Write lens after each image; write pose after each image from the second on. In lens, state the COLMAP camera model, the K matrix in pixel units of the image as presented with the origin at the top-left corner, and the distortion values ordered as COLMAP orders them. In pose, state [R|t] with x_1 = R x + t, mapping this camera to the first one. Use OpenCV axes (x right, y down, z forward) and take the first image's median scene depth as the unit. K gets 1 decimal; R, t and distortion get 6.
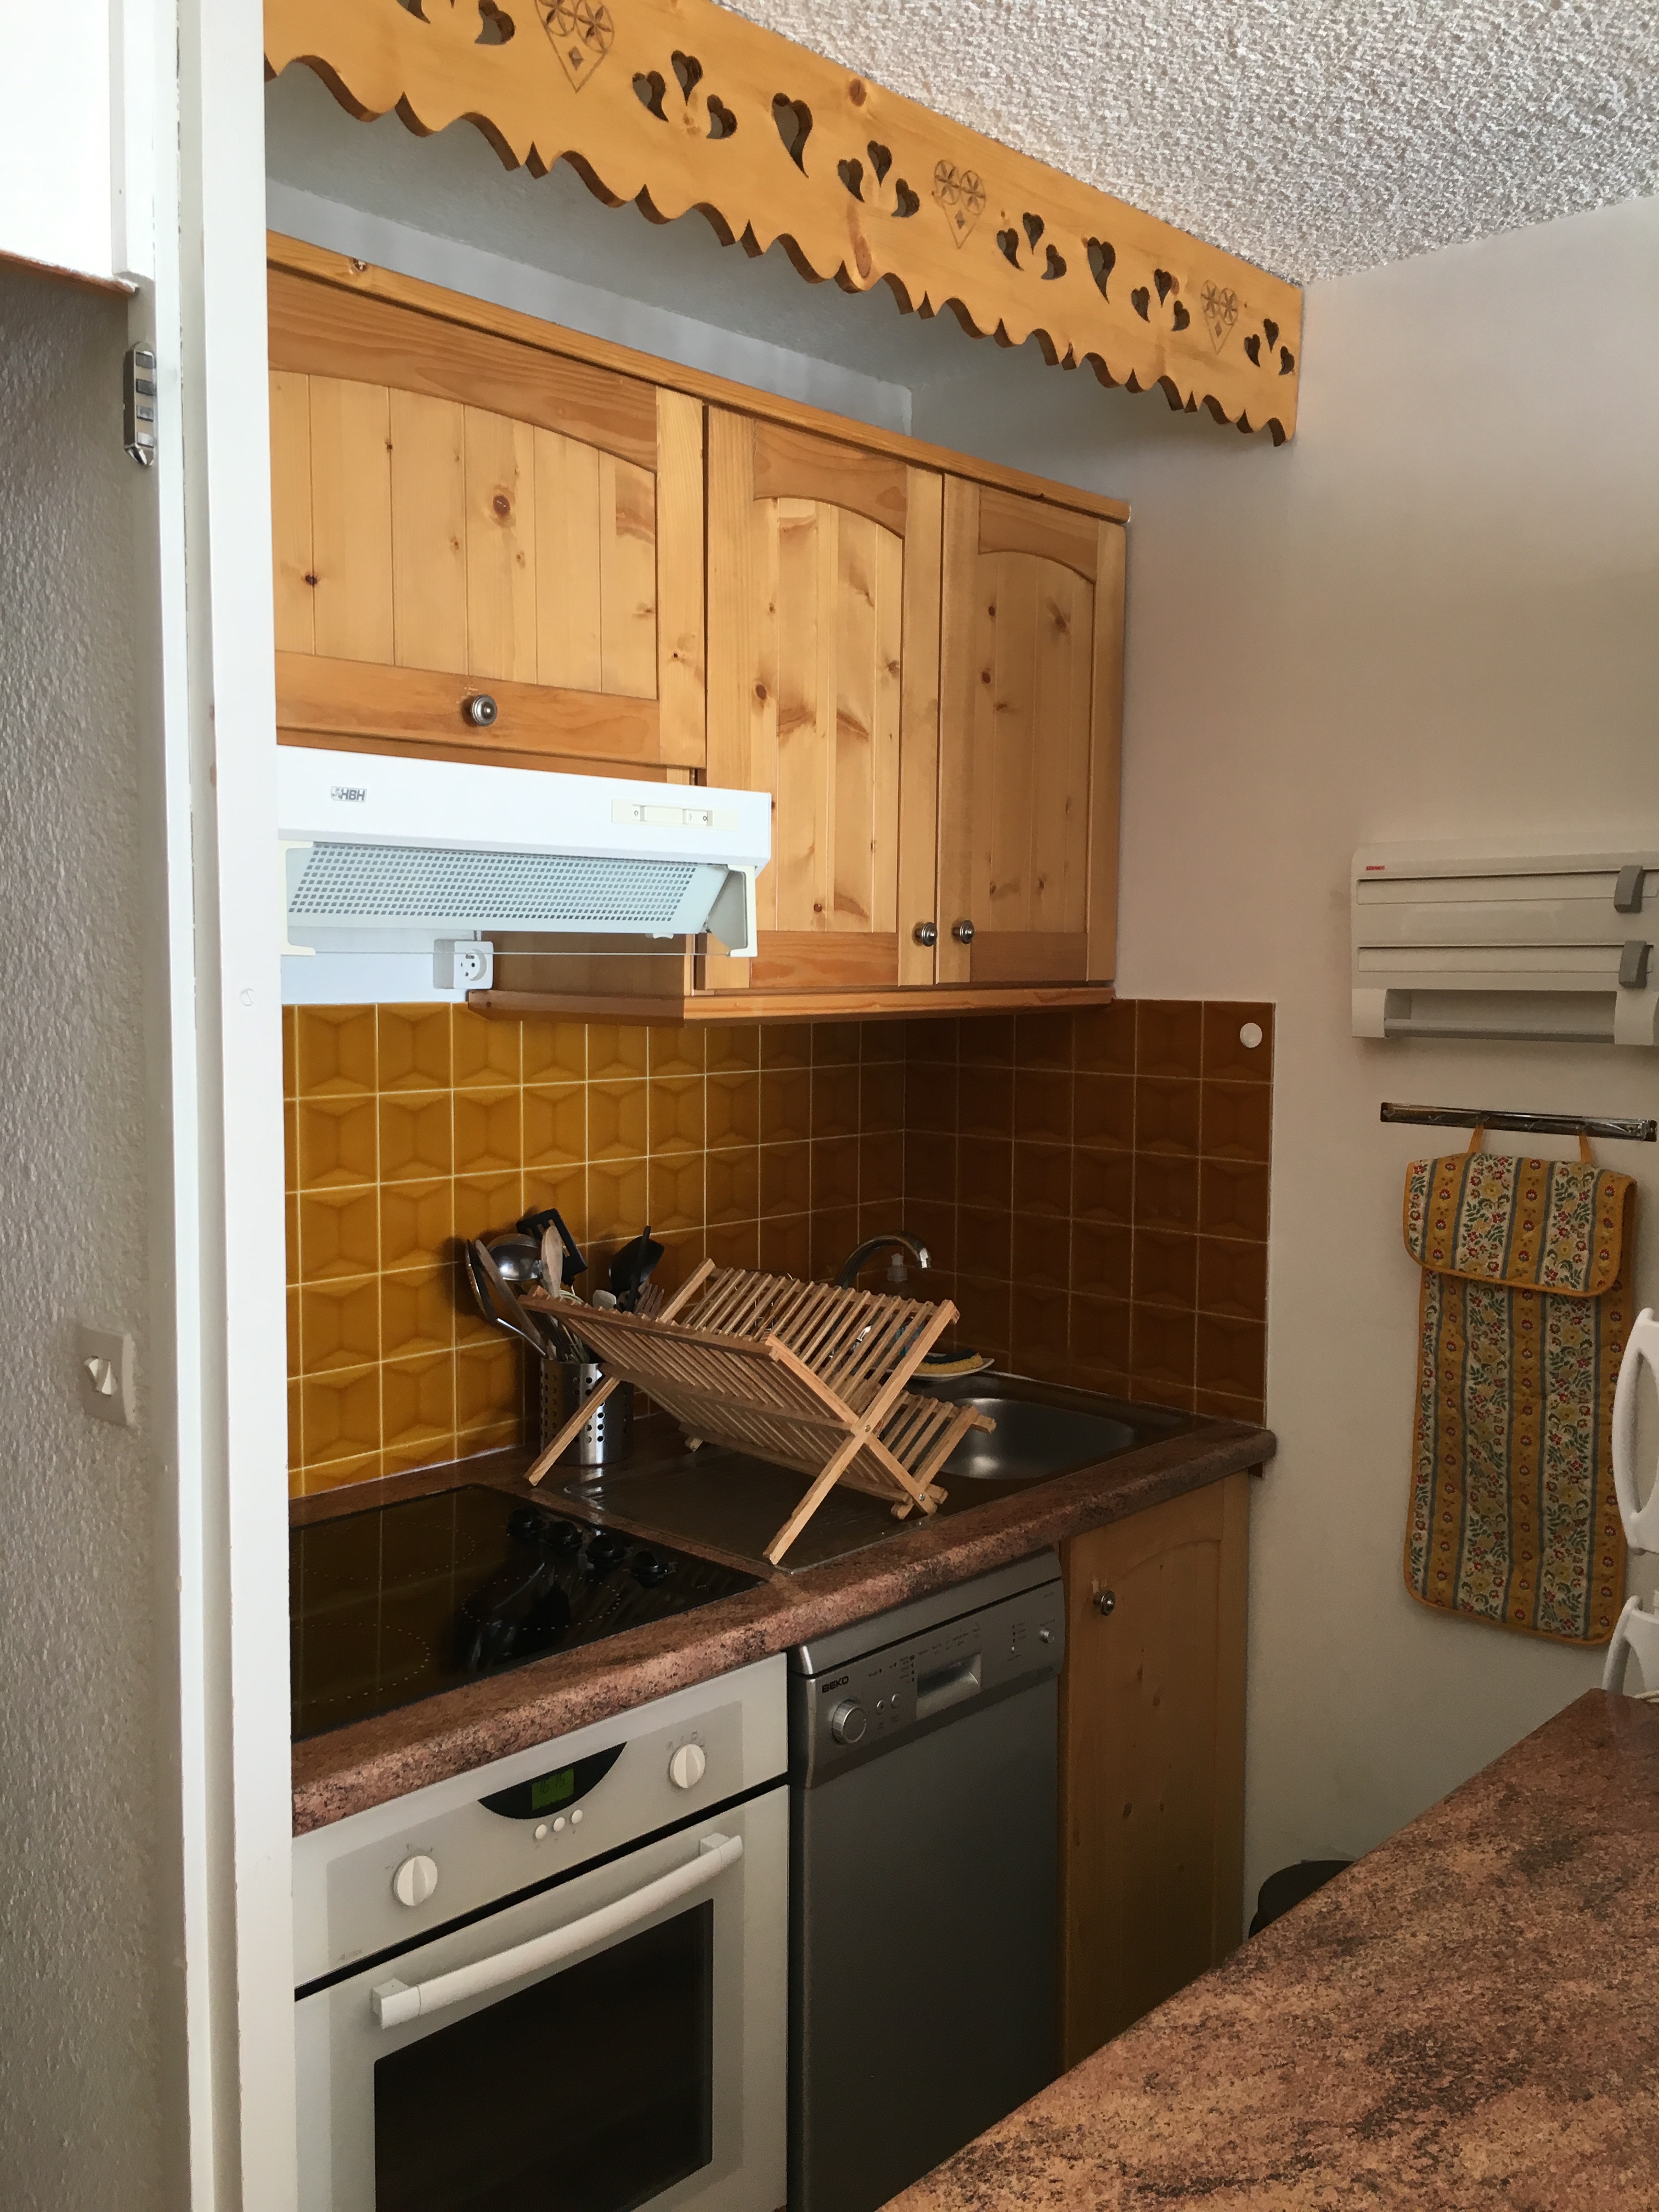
lens RADIAL K [[1886.2, 0, 829.5], [0, 1886.2, 1106.0], [0, 0, 1]] dist [0.089377, -0.134927]
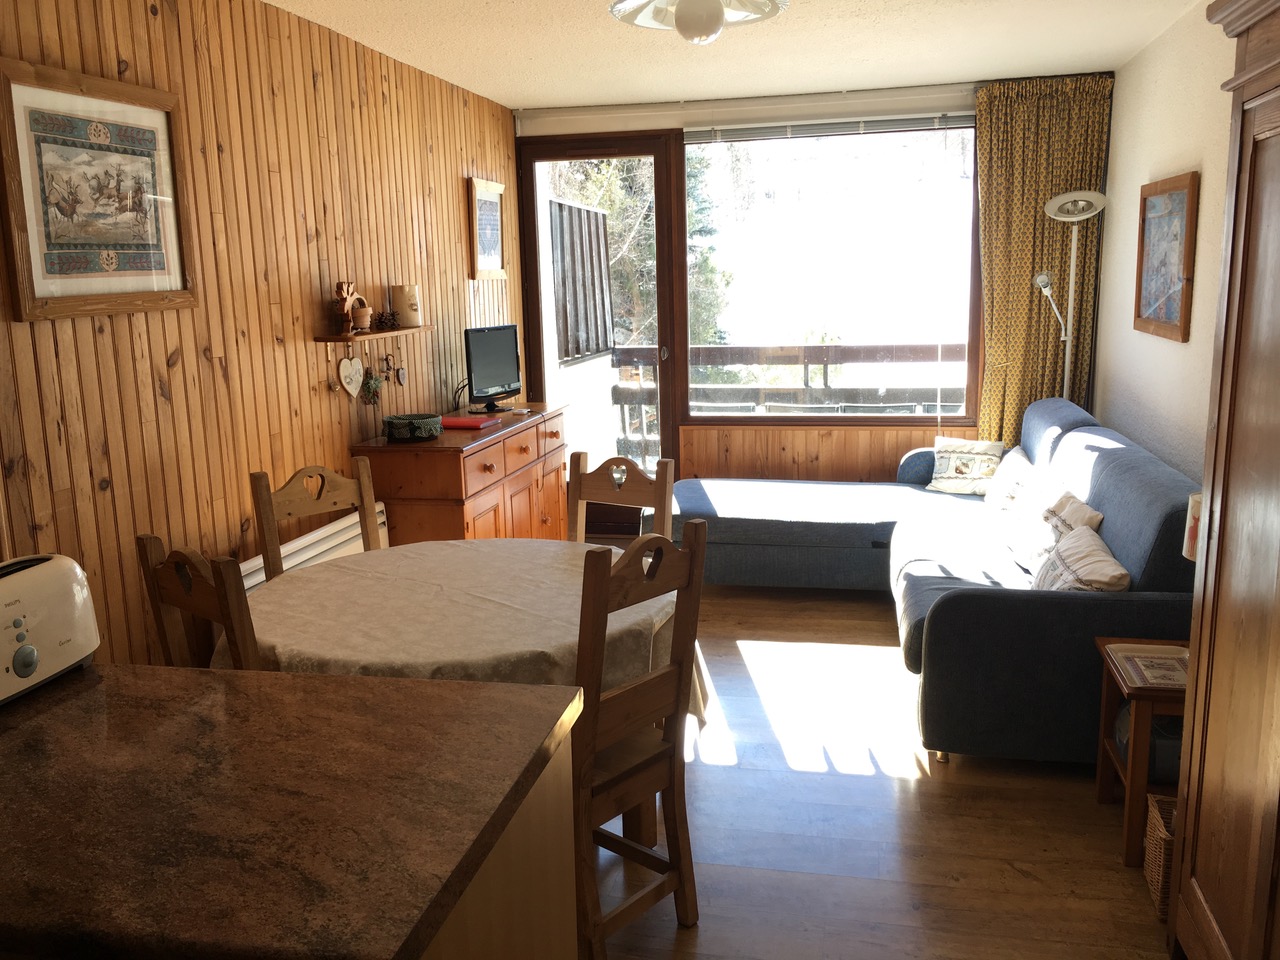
lens RADIAL K [[1091.5, 0, 640.0], [0, 1091.5, 480.0], [0, 0, 1]] dist [0.089377, -0.134927]
pose [[-0.508483, -0.161127, 0.845863, -0.456097], [0.086653, 0.967774, 0.236440, -0.046213], [-0.856701, 0.193522, -0.478134, 0.601057]]
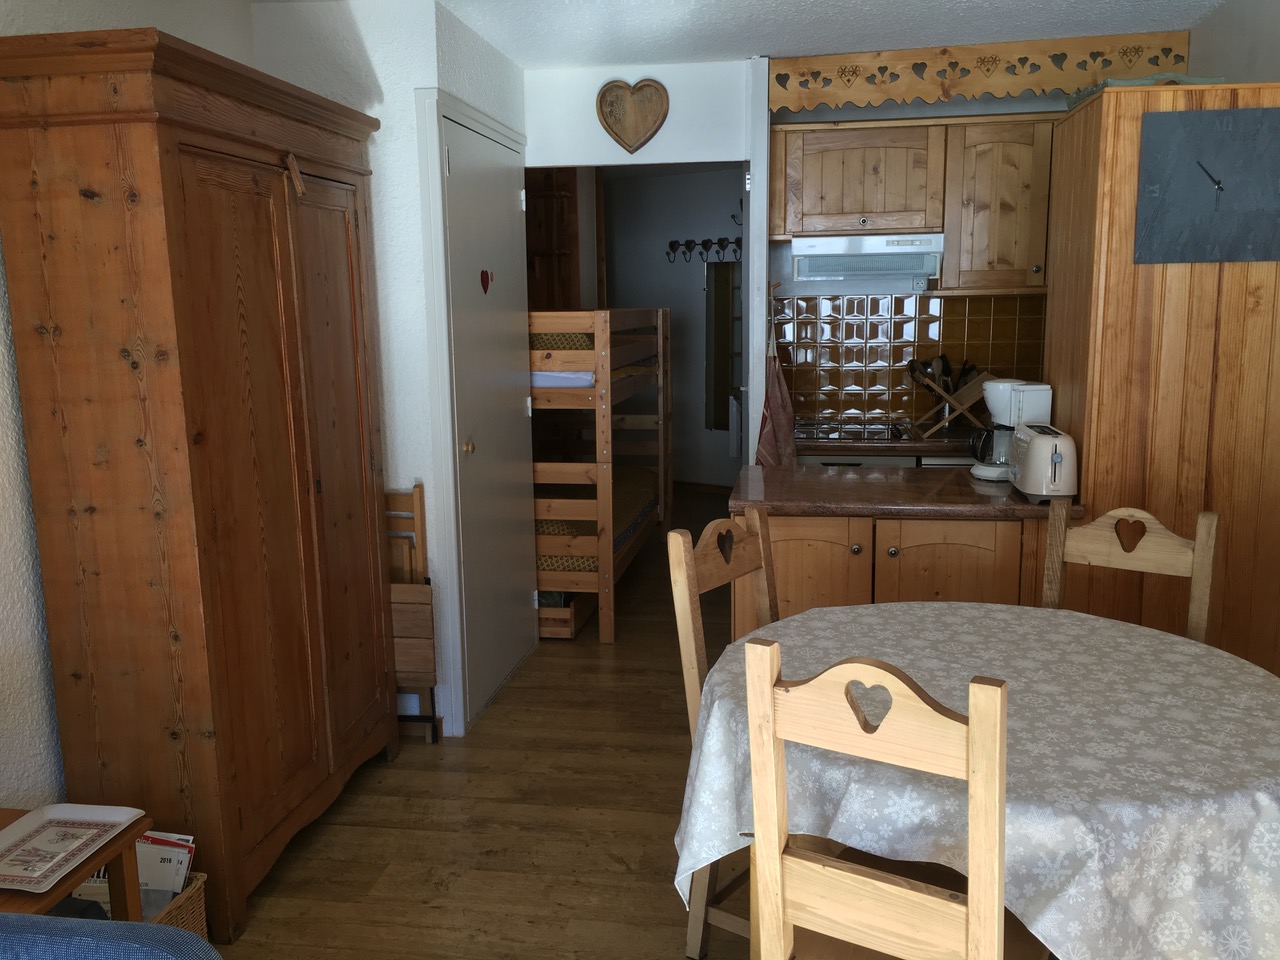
lens RADIAL K [[1091.5, 0, 640.0], [0, 1091.5, 480.0], [0, 0, 1]] dist [0.089377, -0.134927]
pose [[0.559324, 0.117345, -0.820601, 1.481391], [-0.048276, 0.992861, 0.109072, 0.109307], [0.827542, -0.021391, 0.560996, -0.725959]]
